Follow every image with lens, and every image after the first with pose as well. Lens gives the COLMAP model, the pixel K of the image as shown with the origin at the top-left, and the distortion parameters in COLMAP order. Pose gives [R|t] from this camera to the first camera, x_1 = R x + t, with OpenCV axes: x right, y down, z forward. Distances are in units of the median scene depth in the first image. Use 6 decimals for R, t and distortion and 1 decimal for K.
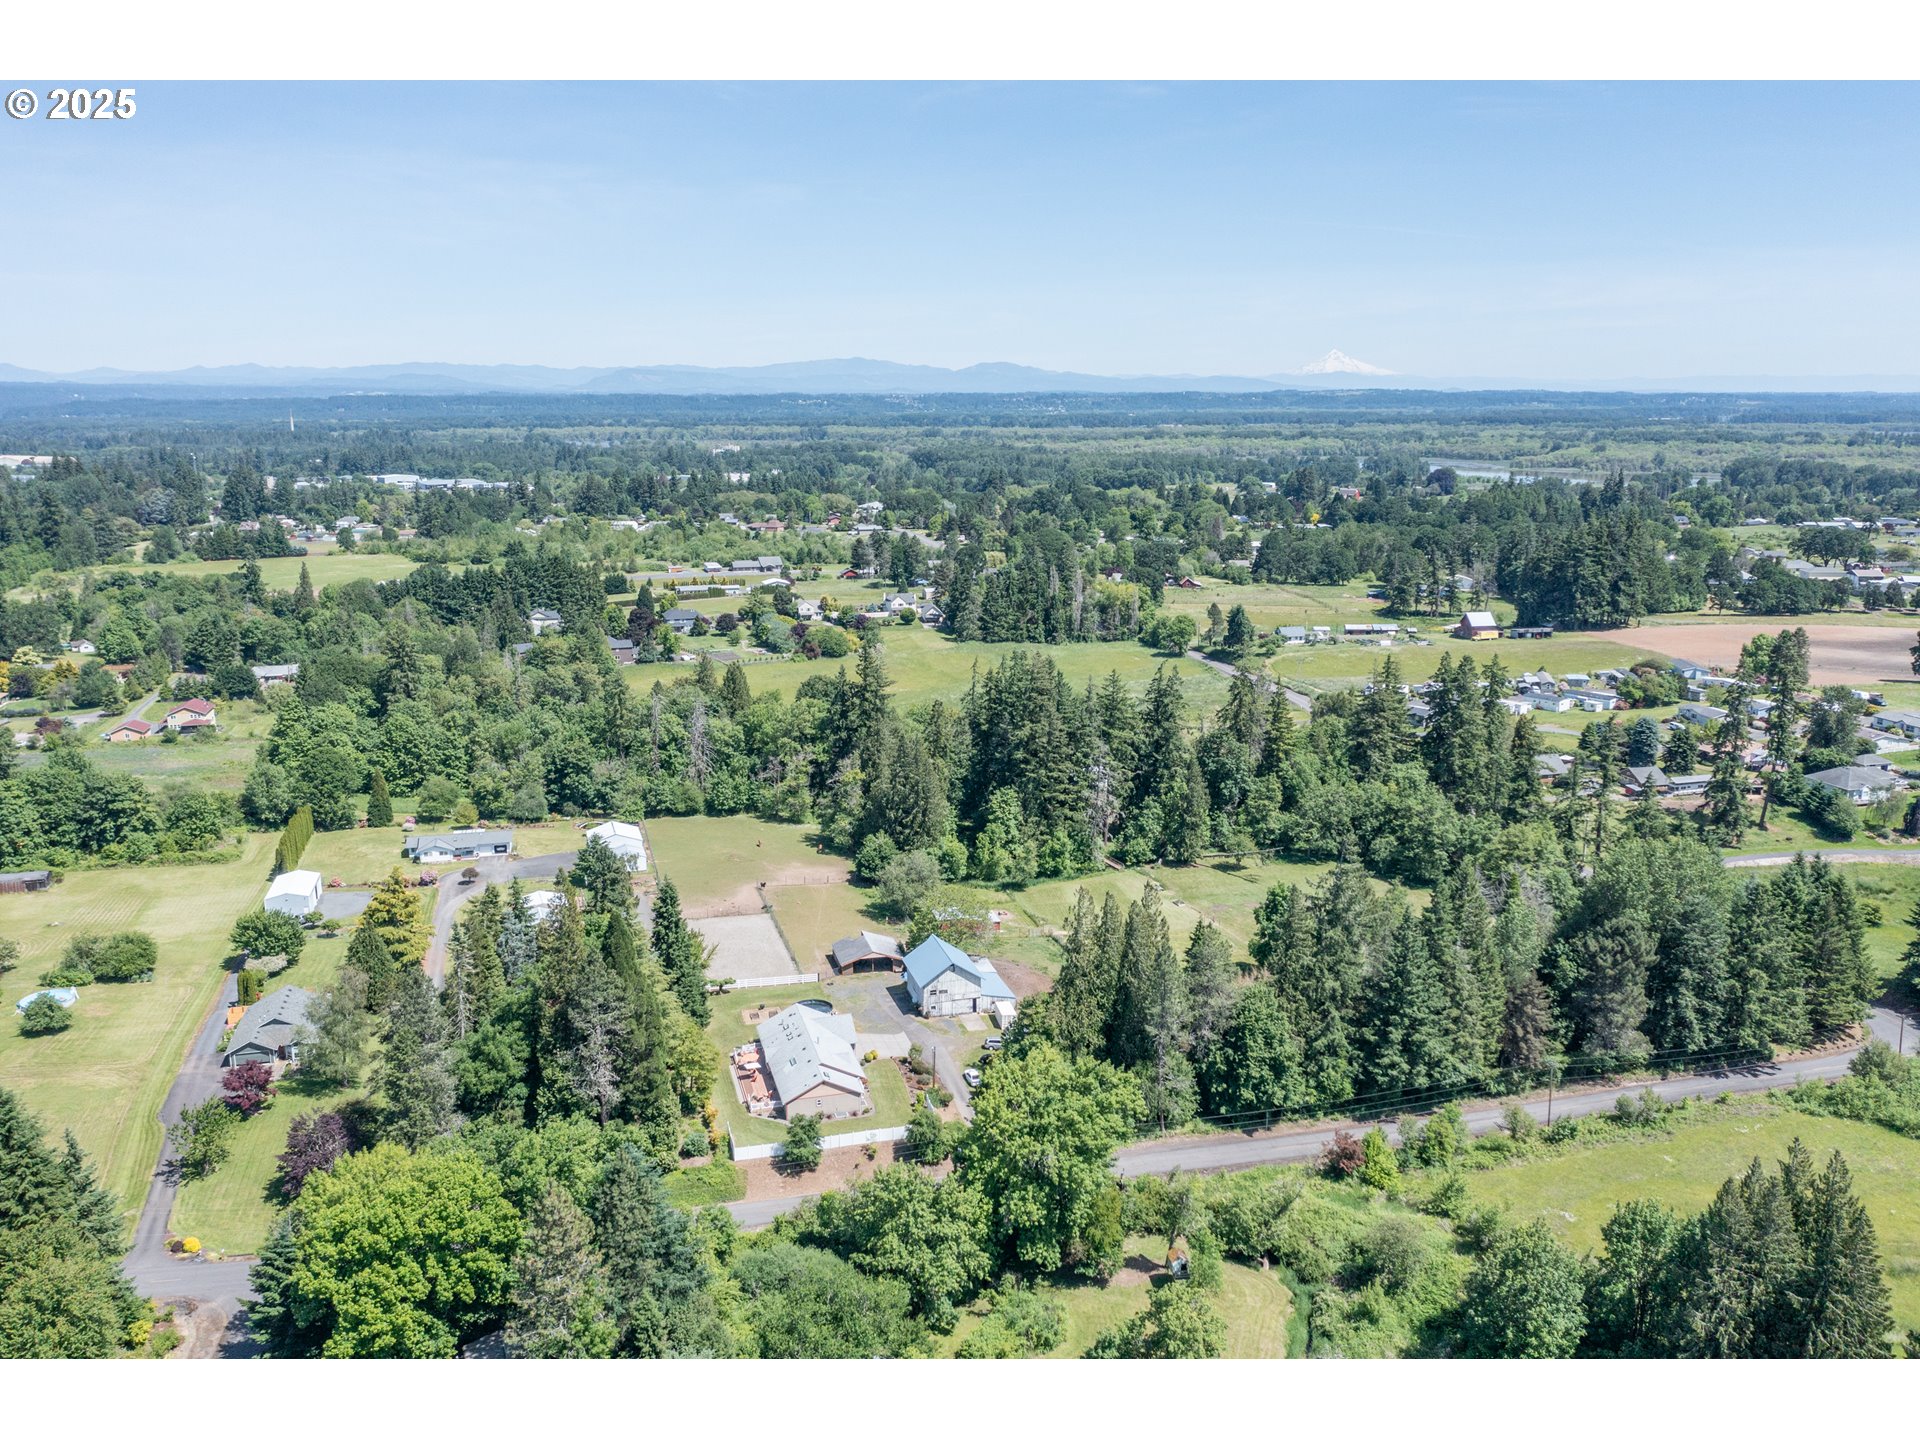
lens RADIAL K [[1497.0, 0, 960.0], [0, 1497.0, 720.0], [0, 0, 1]] dist [-0.017211, 0.003538]
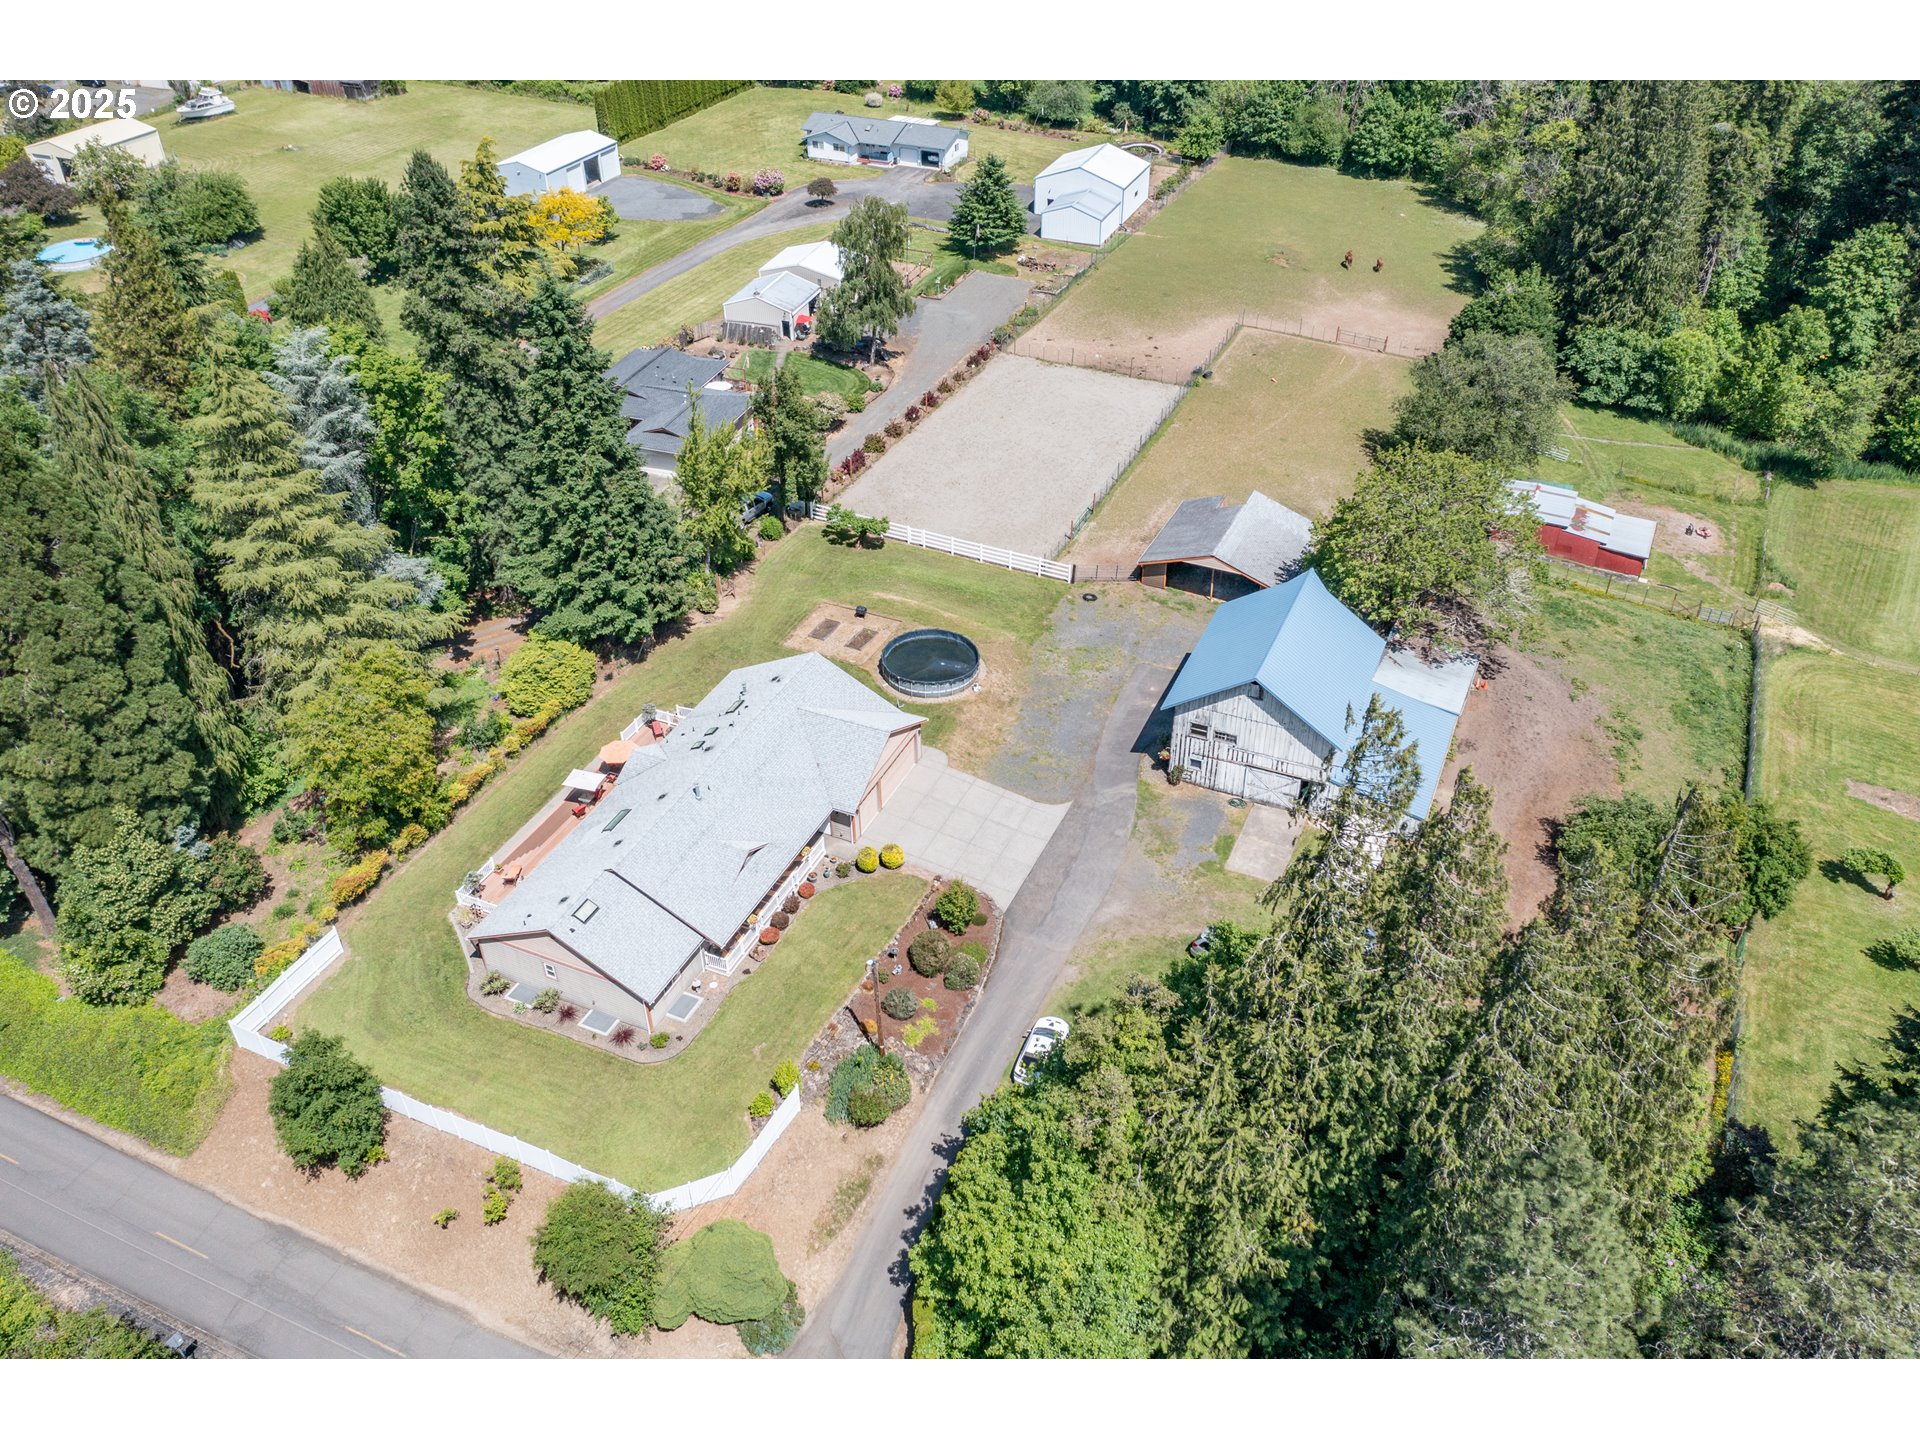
lens RADIAL K [[1505.8, 0, 960.0], [0, 1505.8, 720.0], [0, 0, 1]] dist [-0.004354, -0.003075]
pose [[0.775240, 0.373133, -0.509681, 0.090636], [-0.128717, 0.883269, 0.450852, 0.011080], [0.618413, -0.283914, 0.732774, 0.482689]]
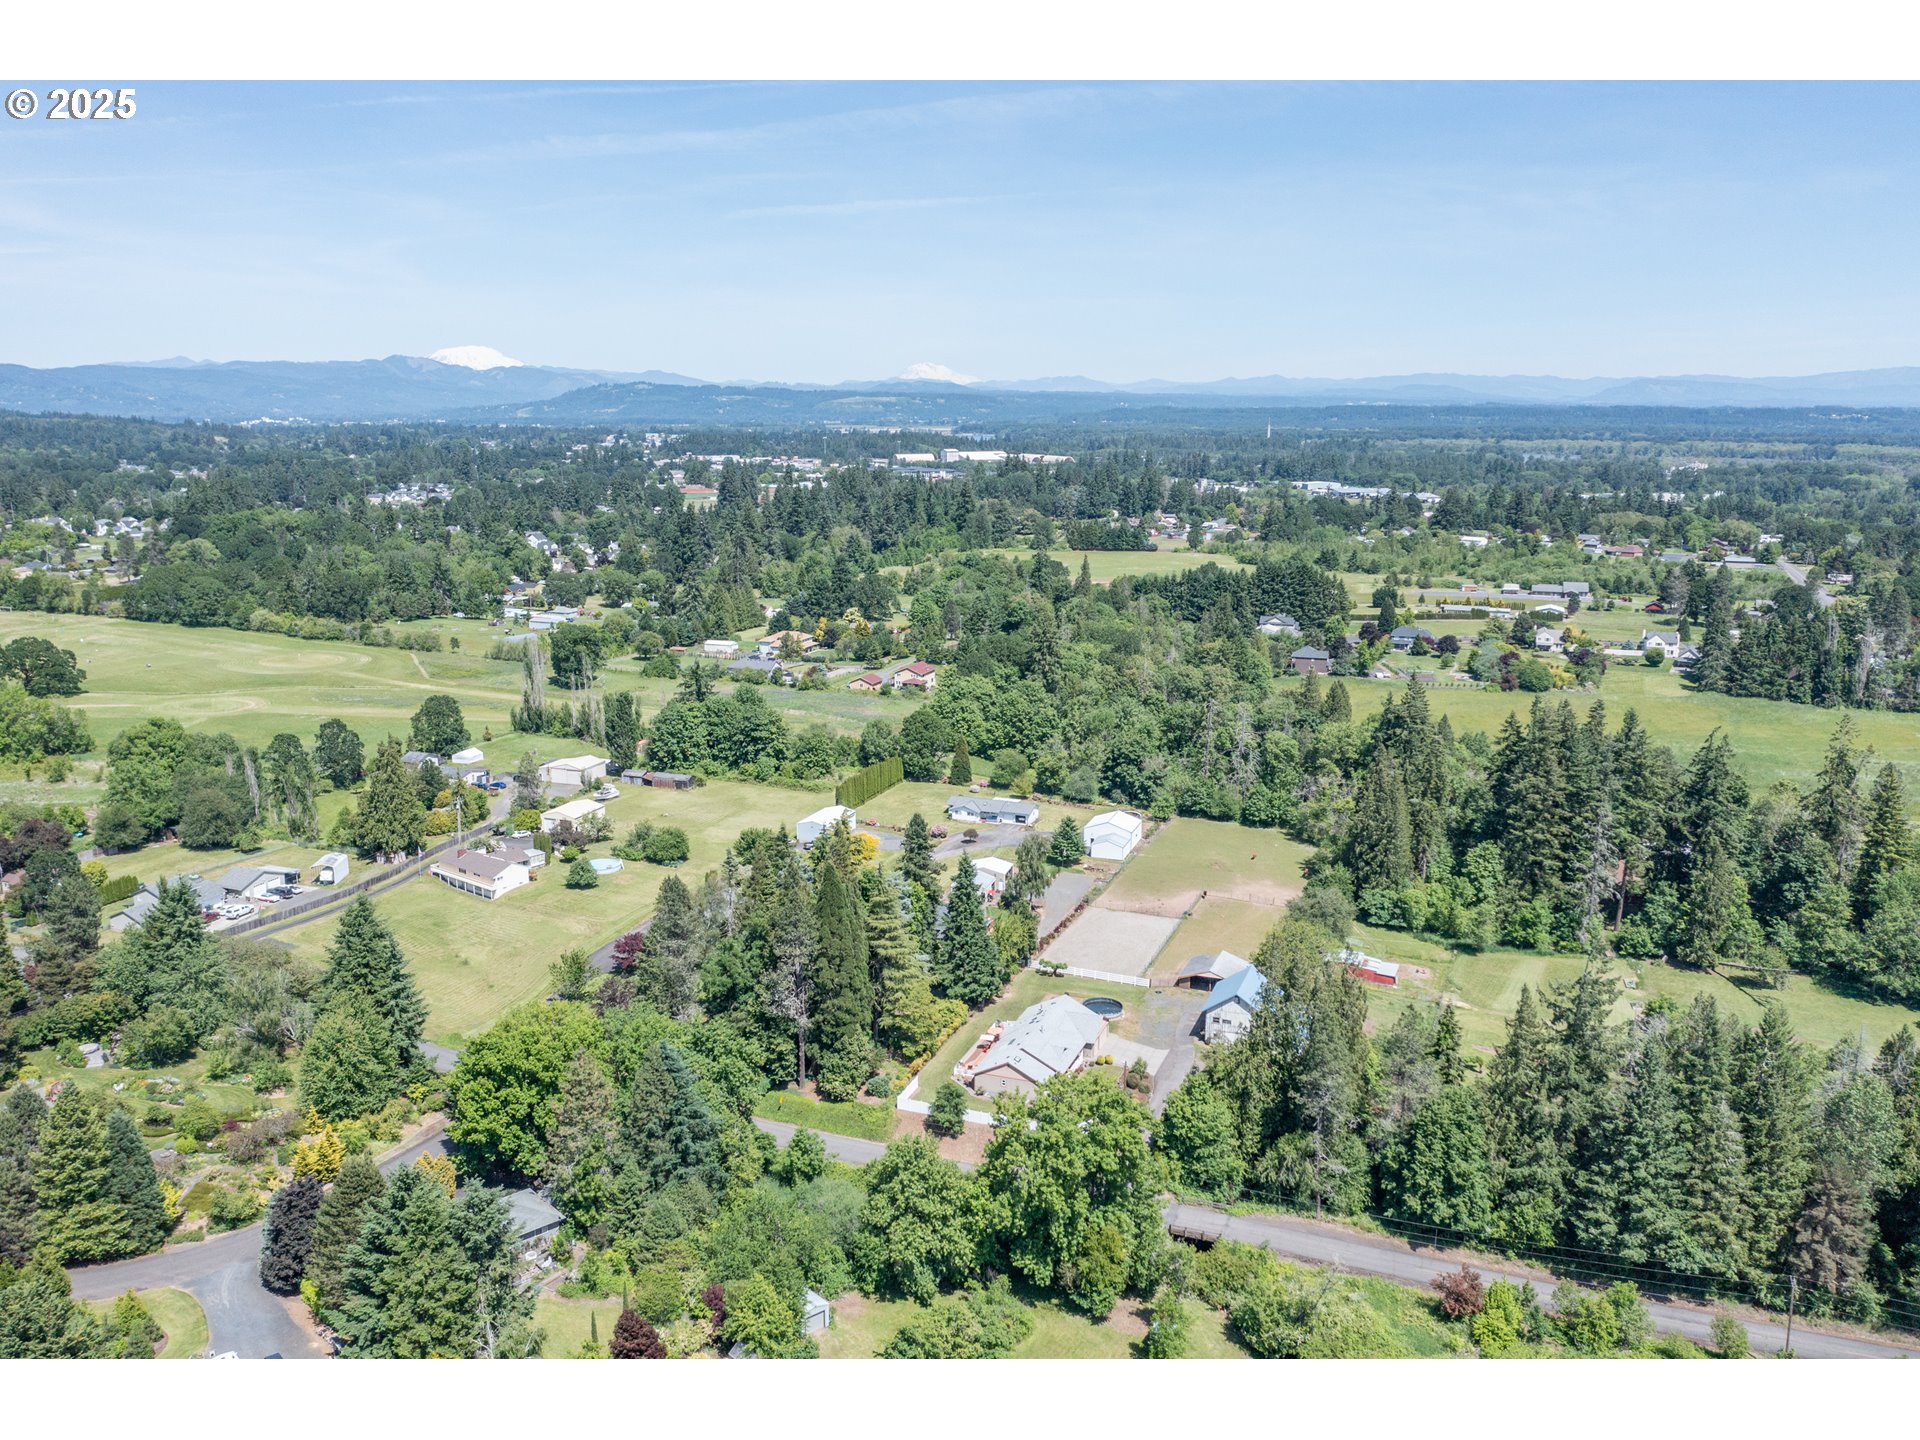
lens RADIAL K [[1490.2, 0, 960.0], [0, 1490.2, 720.0], [0, 0, 1]] dist [-0.019496, -0.003927]
pose [[0.809392, 0.124422, -0.573937, 0.269812], [-0.127804, 0.991194, 0.034643, -0.018099], [0.573194, 0.045311, 0.818166, 0.066649]]
